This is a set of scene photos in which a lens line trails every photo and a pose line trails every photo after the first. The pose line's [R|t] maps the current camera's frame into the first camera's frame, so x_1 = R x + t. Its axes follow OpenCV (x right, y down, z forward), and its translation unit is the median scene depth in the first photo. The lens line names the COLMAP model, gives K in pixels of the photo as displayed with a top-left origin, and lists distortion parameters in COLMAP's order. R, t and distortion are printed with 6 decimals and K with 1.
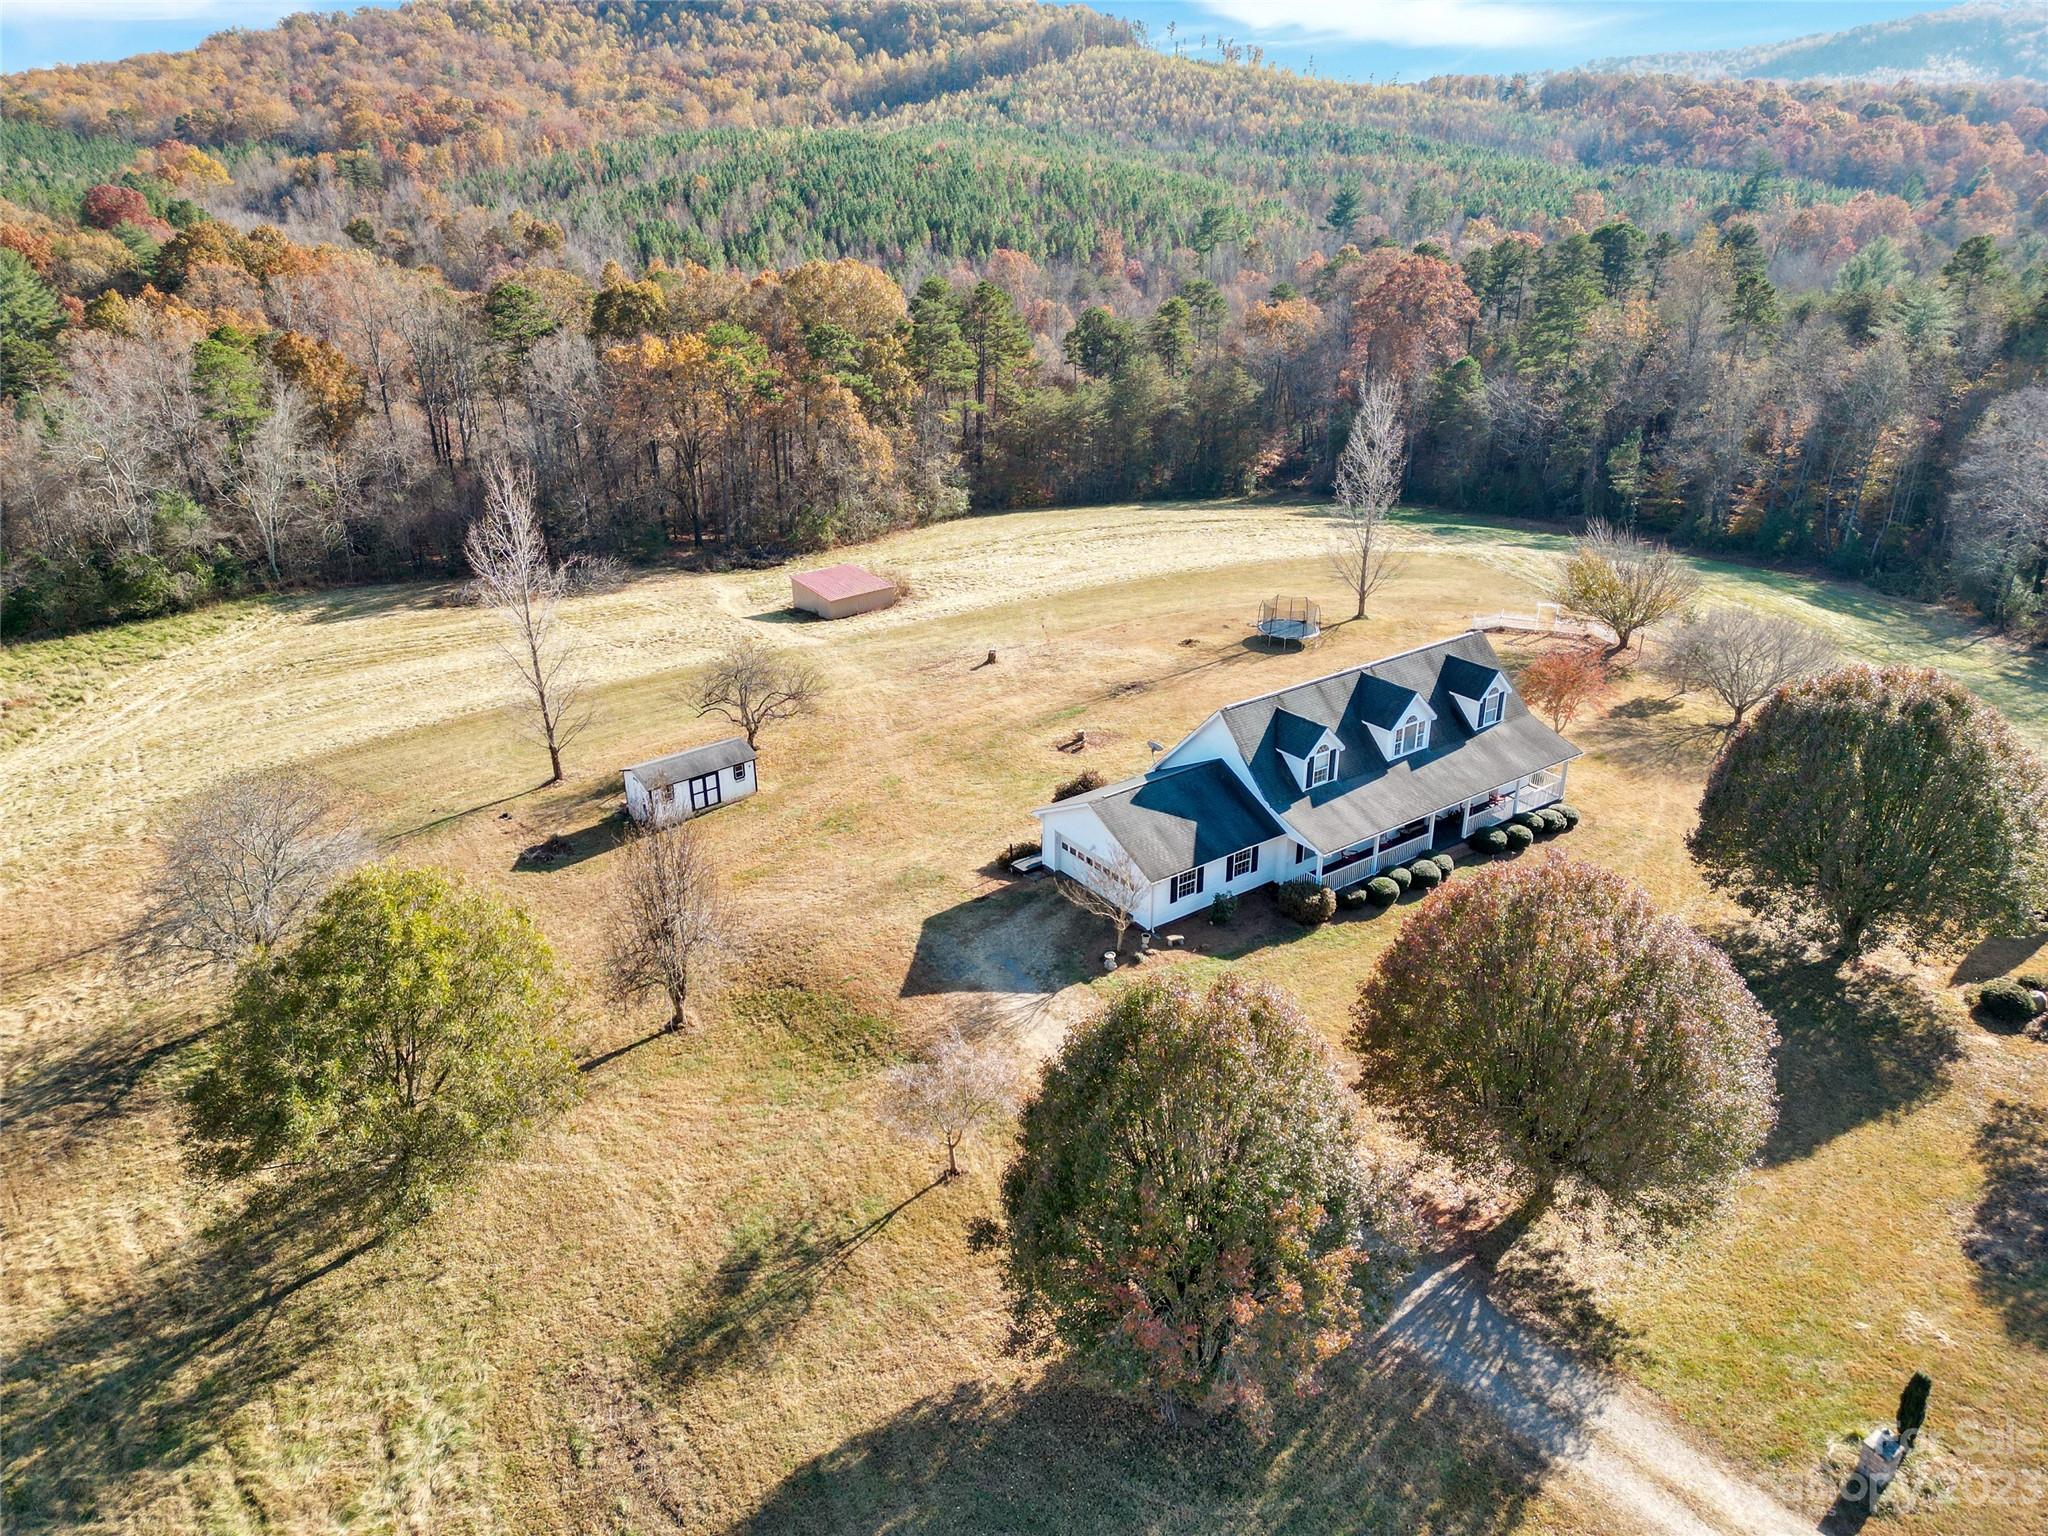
lens RADIAL K [[1431.6, 0, 1021.4], [0, 1431.6, 776.8], [0, 0, 1]] dist [0.030813, -0.017780]
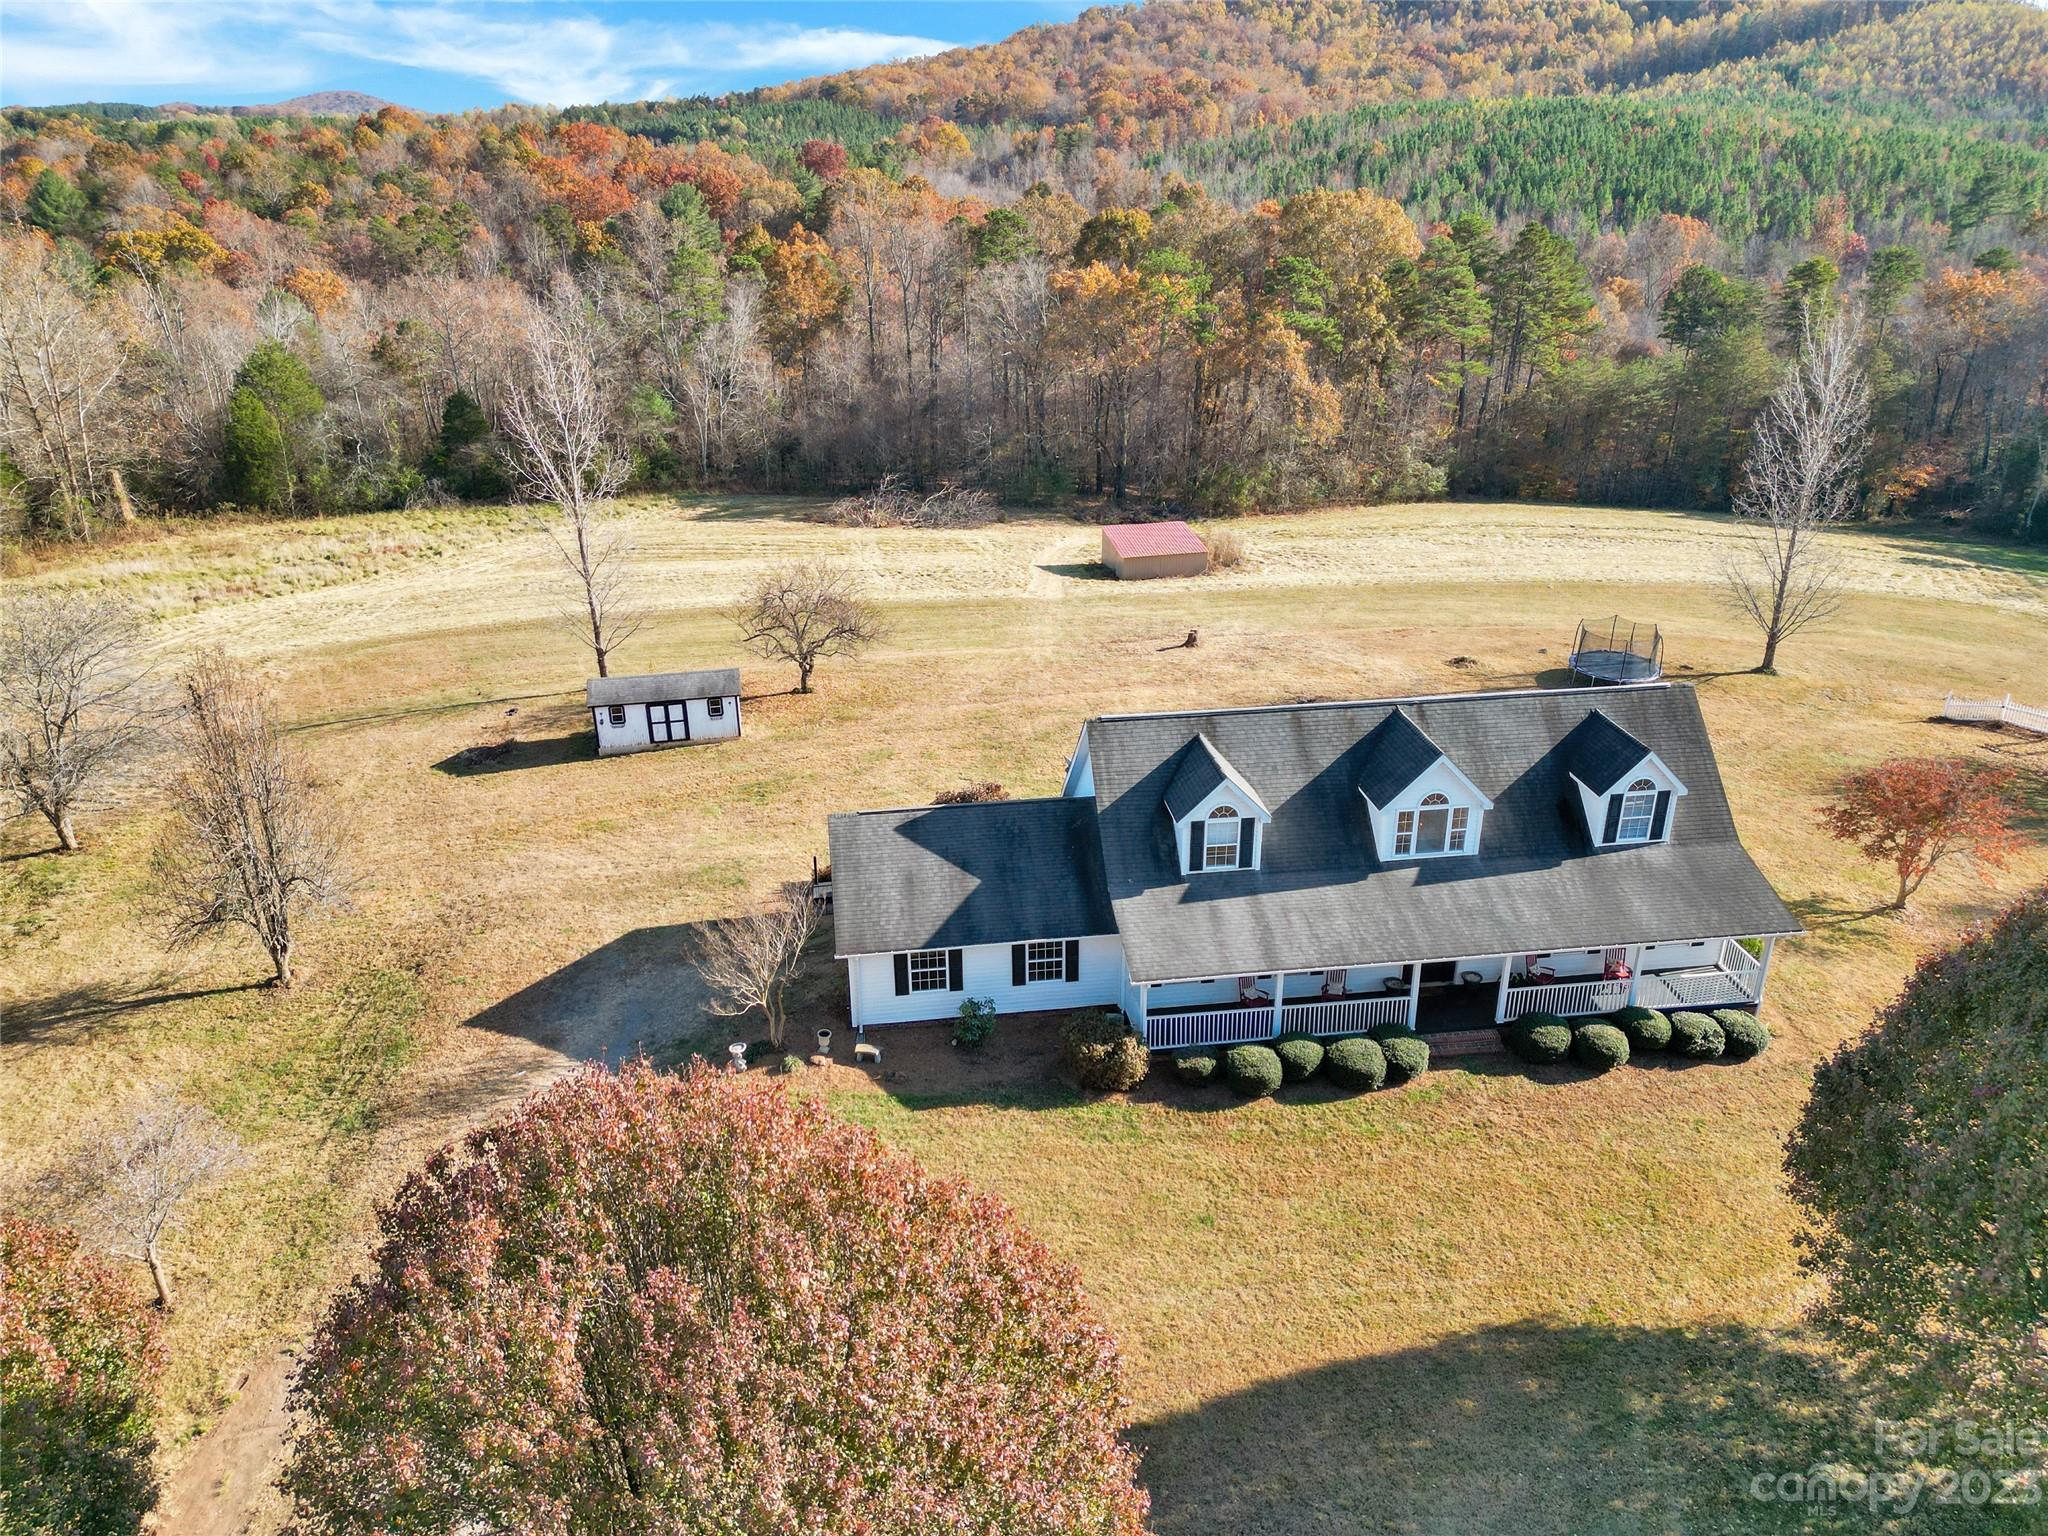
lens RADIAL K [[1431.6, 0, 1028.6], [0, 1431.6, 765.3], [0, 0, 1]] dist [0.030813, -0.017780]
pose [[0.879566, 0.191667, -0.435461, 0.158367], [-0.194407, 0.980156, 0.038740, -0.018466], [0.434245, 0.050582, 0.899374, 0.169313]]
